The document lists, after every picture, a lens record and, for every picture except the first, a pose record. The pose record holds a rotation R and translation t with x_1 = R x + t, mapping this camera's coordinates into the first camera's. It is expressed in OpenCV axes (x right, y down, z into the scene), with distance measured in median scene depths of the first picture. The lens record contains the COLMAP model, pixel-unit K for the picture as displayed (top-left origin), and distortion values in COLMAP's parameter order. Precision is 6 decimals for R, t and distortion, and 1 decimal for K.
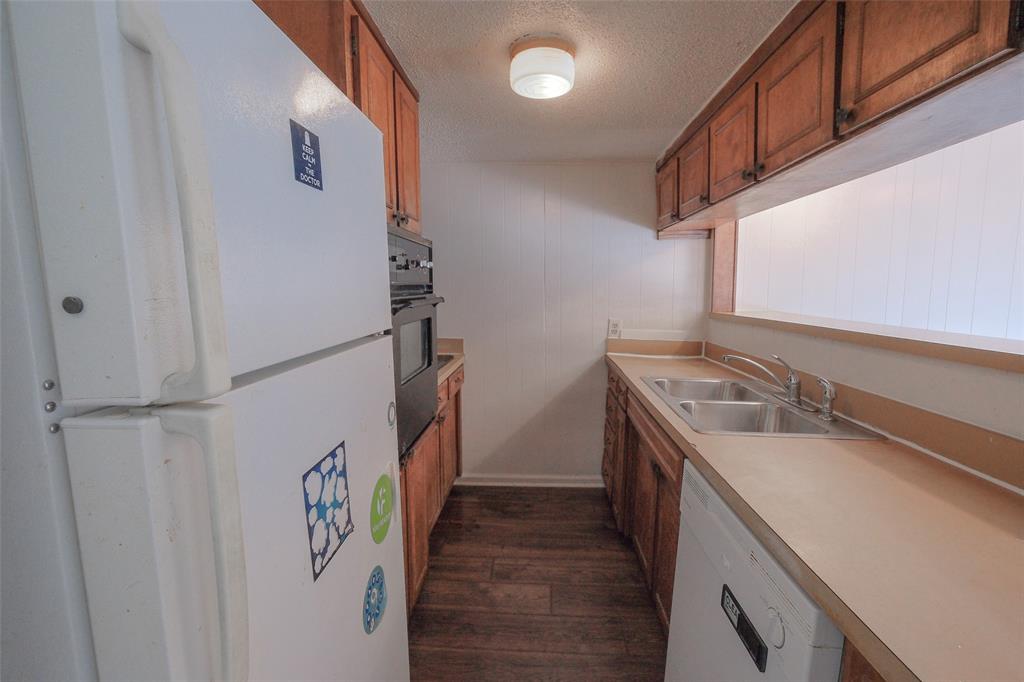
lens RADIAL K [[448.9, 0, 512.0], [0, 448.9, 341.0], [0, 0, 1]] dist [-0.000167, -0.000031]
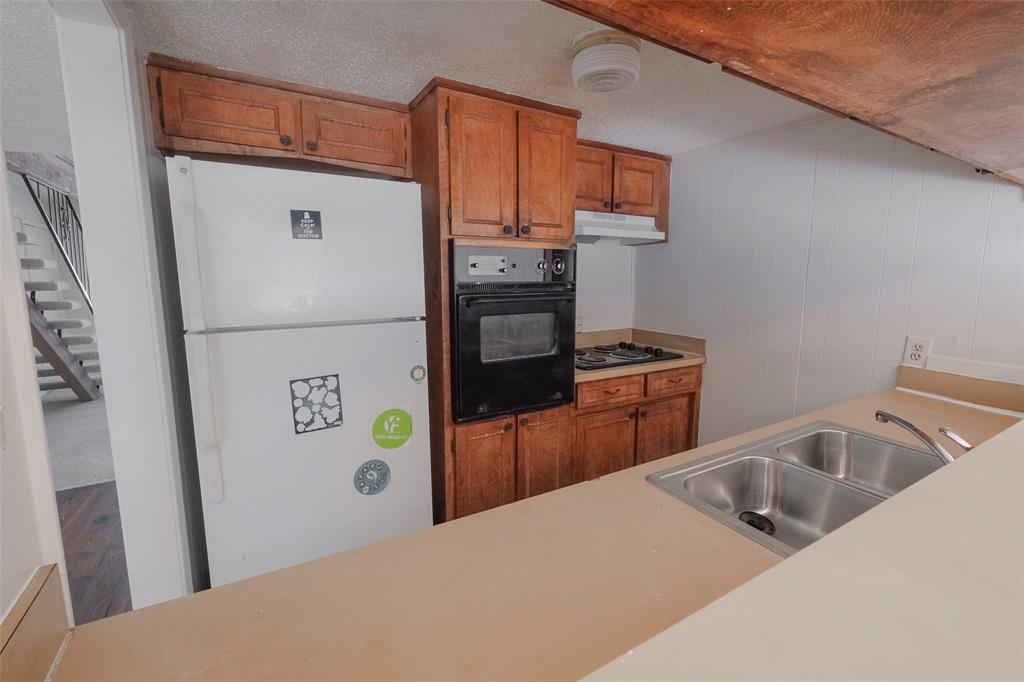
lens RADIAL K [[448.9, 0, 512.0], [0, 448.9, 341.0], [0, 0, 1]] dist [-0.000167, -0.000031]
pose [[0.570276, 0.125948, -0.811741, 1.268416], [-0.101678, 0.991400, 0.082391, -0.113234], [0.815136, 0.035551, 0.578177, 0.444912]]
